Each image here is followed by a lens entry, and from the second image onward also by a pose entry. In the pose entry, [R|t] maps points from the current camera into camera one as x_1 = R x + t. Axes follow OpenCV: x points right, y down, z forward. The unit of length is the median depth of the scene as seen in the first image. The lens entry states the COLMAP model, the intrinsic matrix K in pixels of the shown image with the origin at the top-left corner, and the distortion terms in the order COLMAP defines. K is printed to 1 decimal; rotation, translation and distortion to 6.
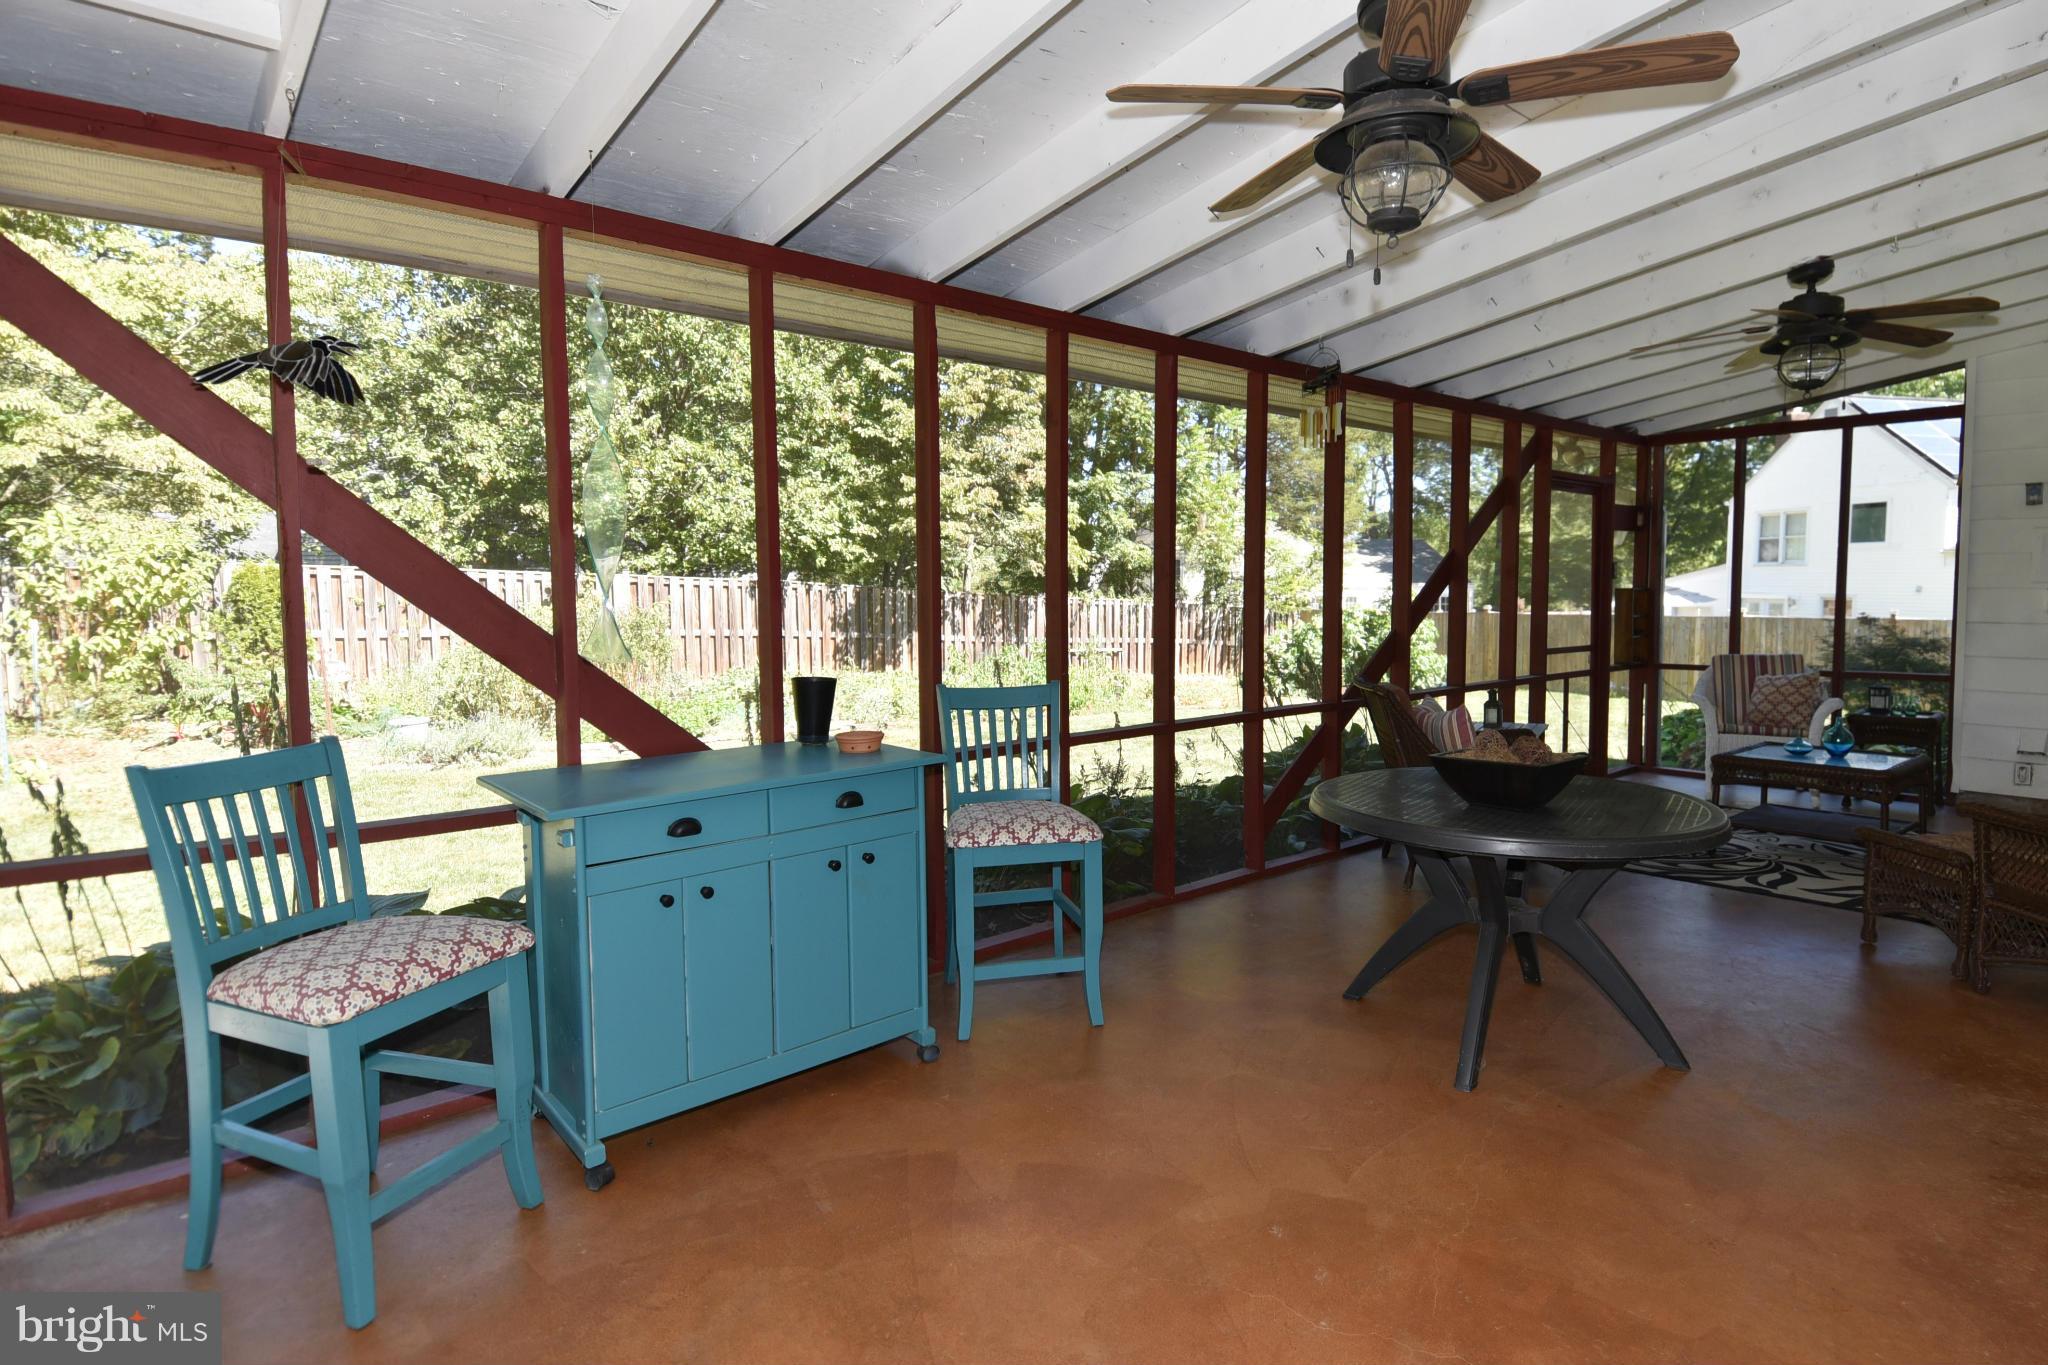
lens RADIAL K [[1085.0, 0, 1036.9], [0, 1085.0, 648.8], [0, 0, 1]] dist [0.046847, -0.037498]
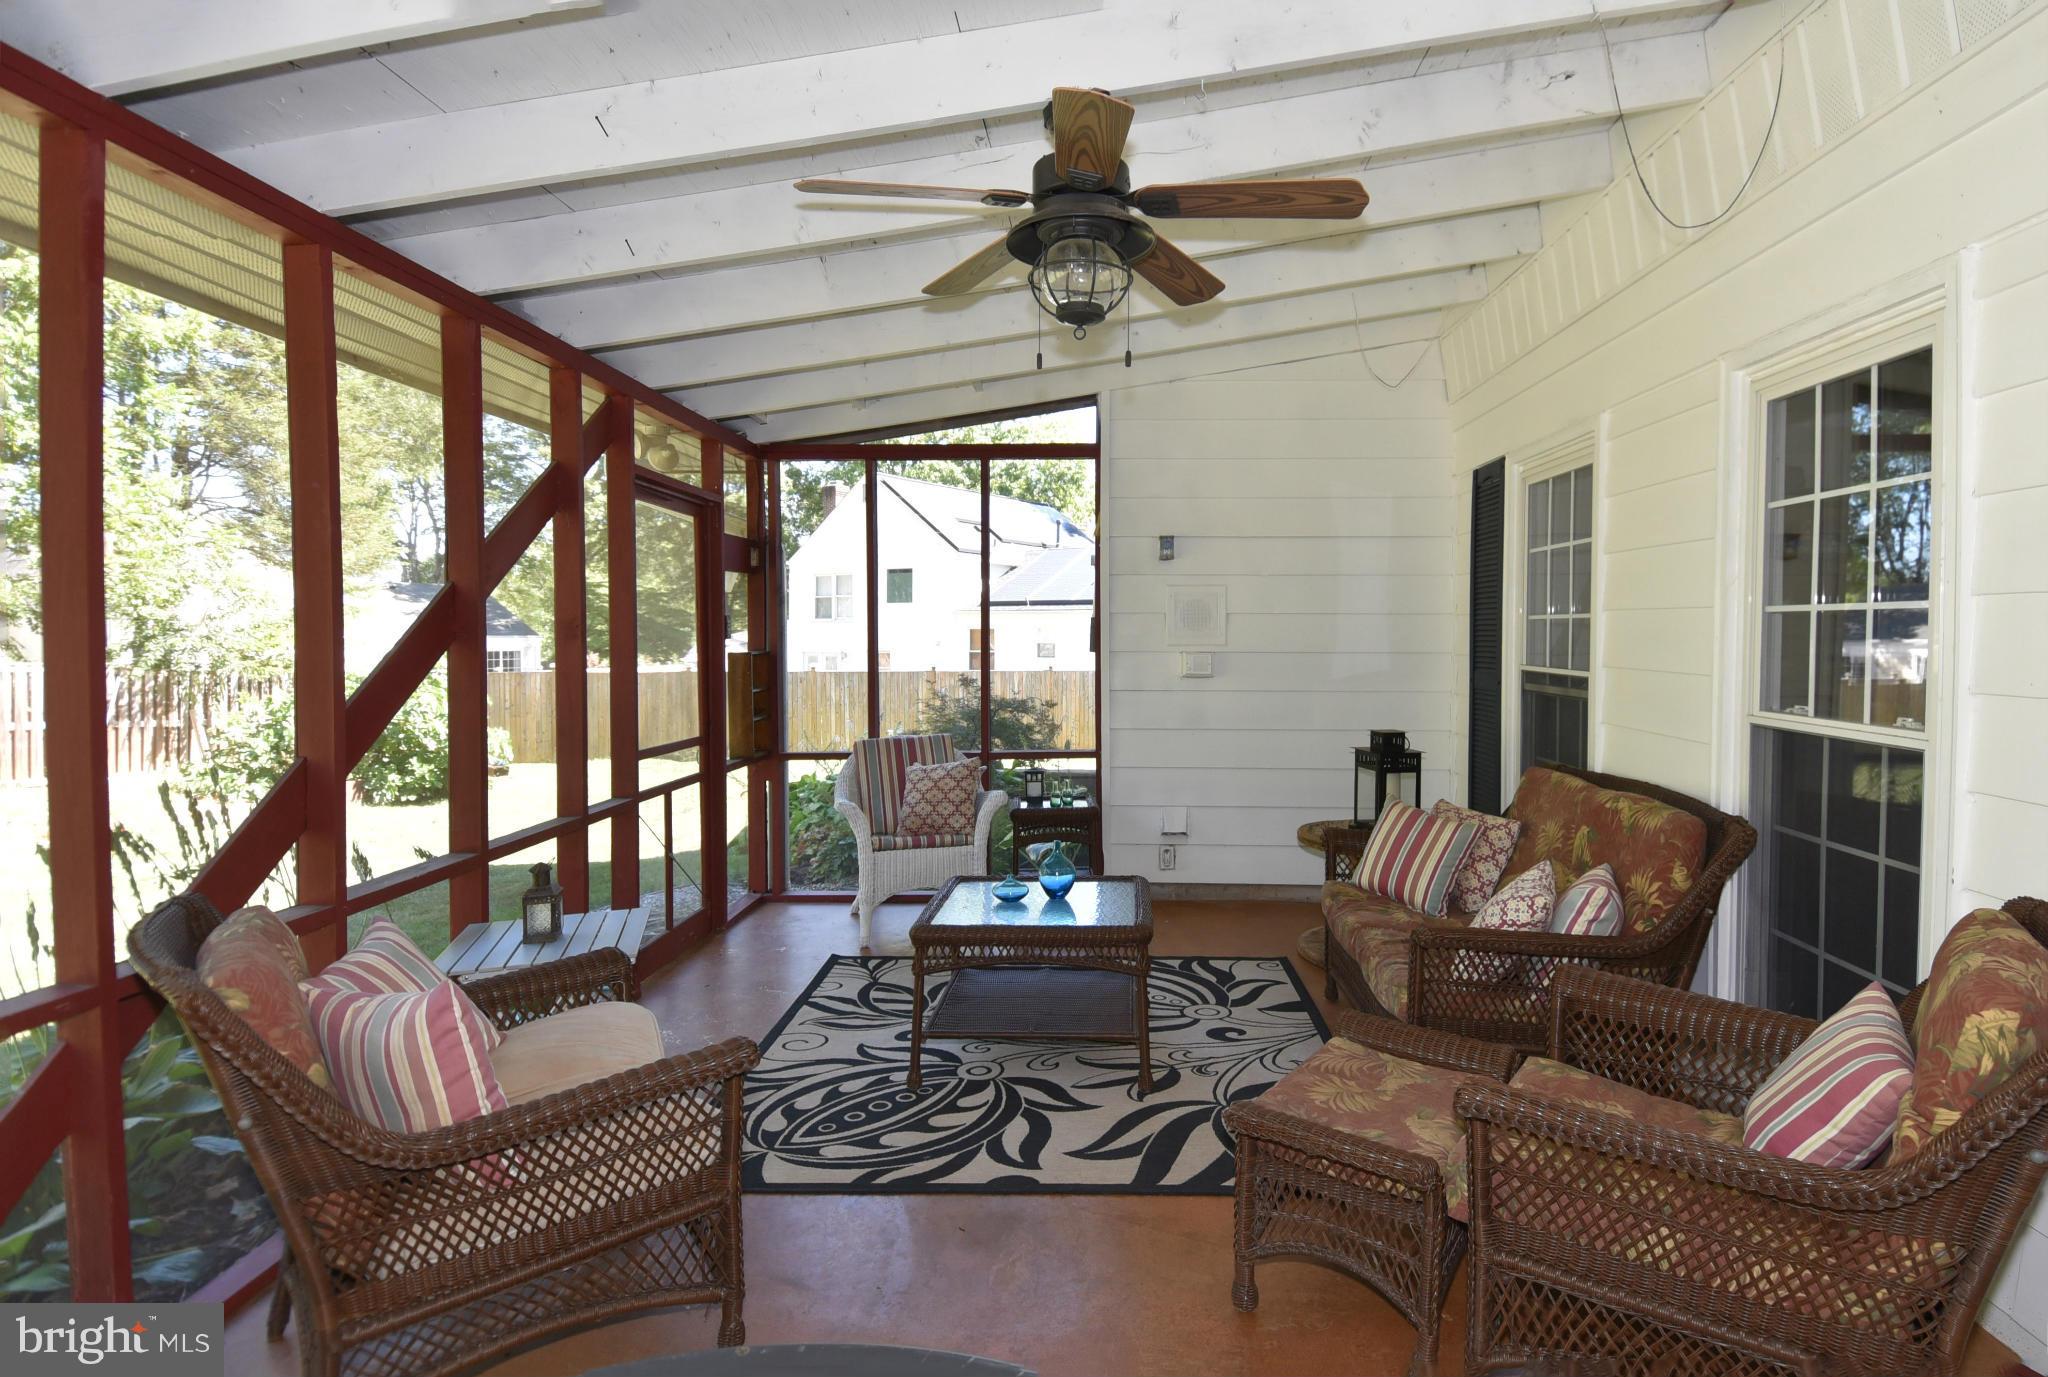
lens RADIAL K [[851.5, 0, 1025.4], [0, 851.5, 652.1], [0, 0, 1]] dist [-0.000743, -0.000109]
pose [[0.634602, -0.016889, 0.772655, 0.233554], [0.044669, 0.998891, -0.014854, -0.040067], [-0.771547, 0.043940, 0.634653, 0.521531]]
